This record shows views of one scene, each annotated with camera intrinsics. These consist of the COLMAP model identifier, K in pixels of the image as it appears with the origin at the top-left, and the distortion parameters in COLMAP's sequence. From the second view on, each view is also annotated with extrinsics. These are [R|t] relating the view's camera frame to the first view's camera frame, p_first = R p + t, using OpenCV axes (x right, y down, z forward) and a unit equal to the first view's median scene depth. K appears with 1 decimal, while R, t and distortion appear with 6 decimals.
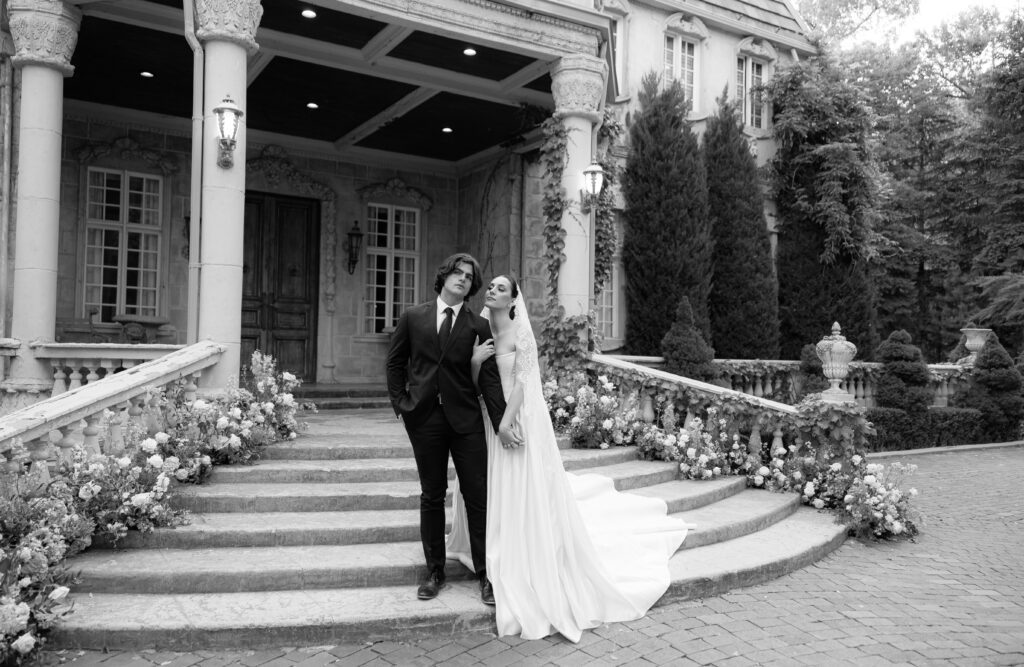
lens RADIAL K [[843.6, 0, 496.3], [0, 843.6, 333.4], [0, 0, 1]] dist [0.013017, -0.001011]
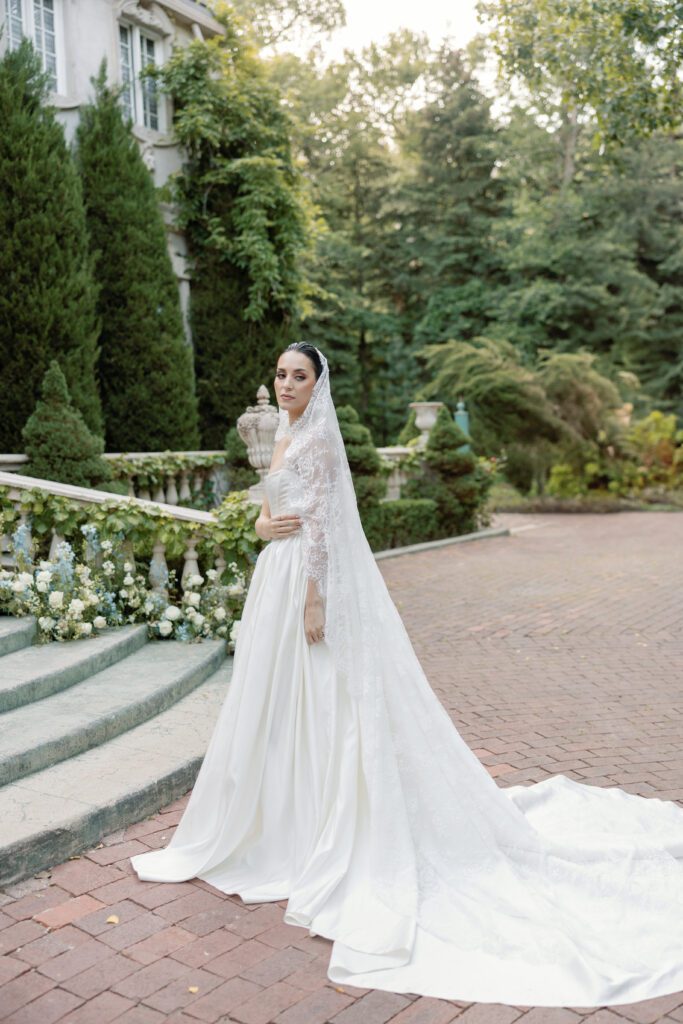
lens RADIAL K [[1078.1, 0, 341.5], [0, 1078.1, 512.0], [0, 0, 1]] dist [-0.003820, -0.007073]
pose [[0.902225, -0.076112, 0.424497, 0.042404], [0.044270, 0.995449, 0.084391, 0.009237], [-0.428988, -0.057347, 0.901488, 0.093477]]
